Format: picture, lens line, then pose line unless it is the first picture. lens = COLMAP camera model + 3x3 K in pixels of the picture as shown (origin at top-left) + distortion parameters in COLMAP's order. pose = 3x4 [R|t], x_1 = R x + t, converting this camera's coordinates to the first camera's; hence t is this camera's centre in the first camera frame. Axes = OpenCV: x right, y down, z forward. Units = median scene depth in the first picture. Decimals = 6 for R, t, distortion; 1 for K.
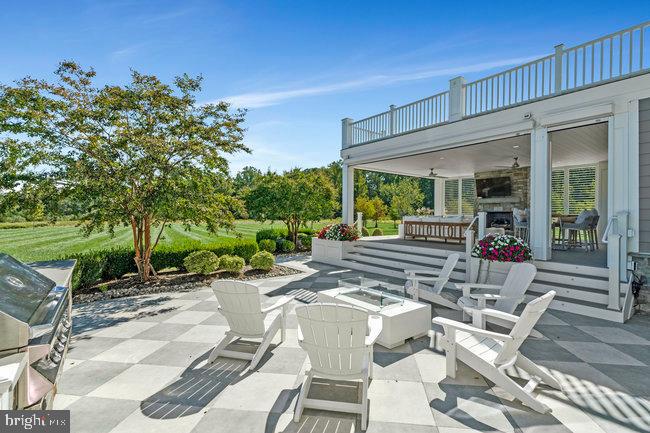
lens RADIAL K [[302.0, 0, 326.8], [0, 302.0, 216.3], [0, 0, 1]] dist [-0.010356, 0.000665]
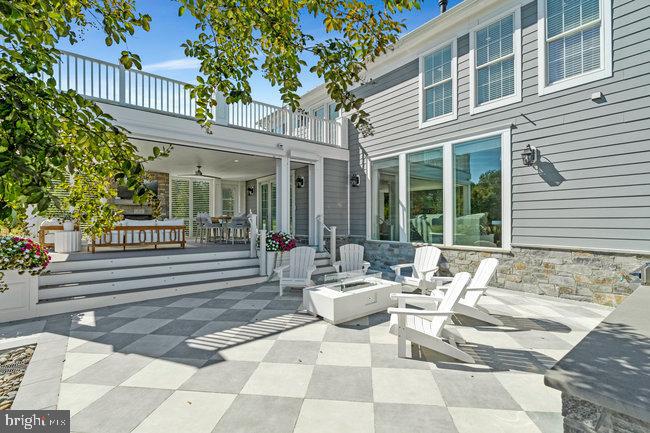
lens RADIAL K [[302.0, 0, 325.2], [0, 302.0, 219.4], [0, 0, 1]] dist [-0.010356, 0.000665]
pose [[-0.021438, -0.000668, 0.999770, -0.600992], [0.015670, 0.999877, 0.001004, 0.009466], [-0.999647, 0.015688, -0.021425, 0.666601]]
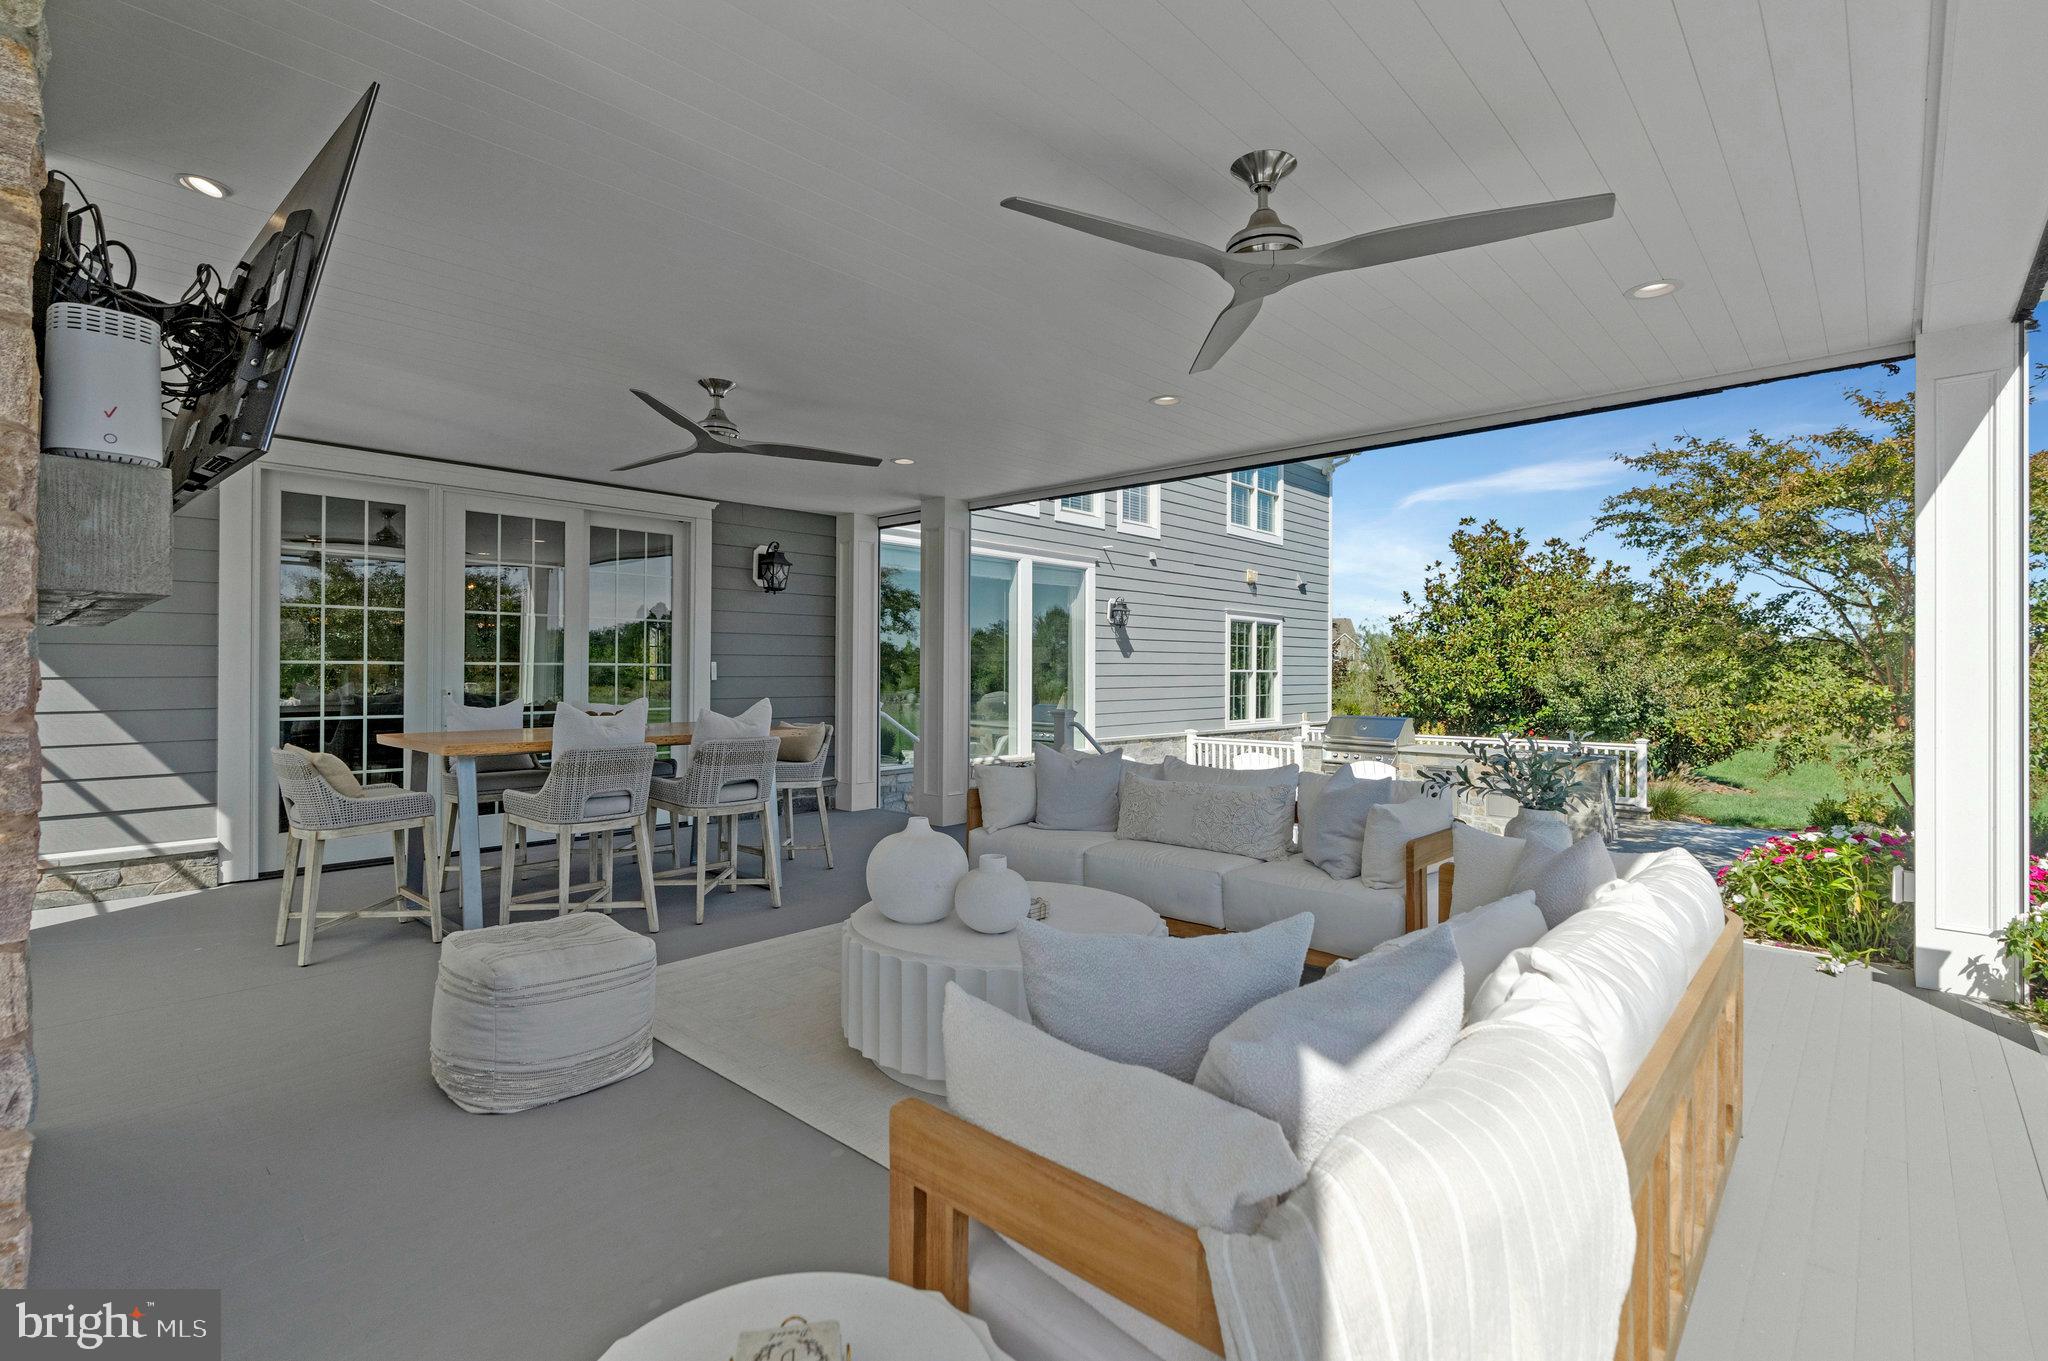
lens RADIAL K [[951.6, 0, 1016.0], [0, 951.6, 667.2], [0, 0, 1]] dist [-0.010356, 0.000665]
pose [[-0.984011, -0.010302, -0.177807, 0.685175], [-0.012247, 0.999877, 0.009842, -0.061735], [0.177684, 0.011862, -0.984016, 1.836386]]
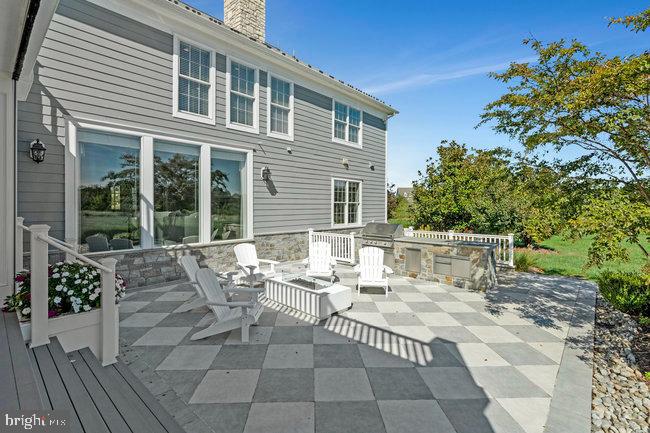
lens RADIAL K [[302.0, 0, 330.6], [0, 302.0, 204.1], [0, 0, 1]] dist [-0.010356, 0.000665]
pose [[-0.979479, -0.010473, -0.201273, 0.167071], [-0.012828, 0.999864, 0.010401, -0.045914], [0.201136, 0.012769, -0.979480, 1.334572]]
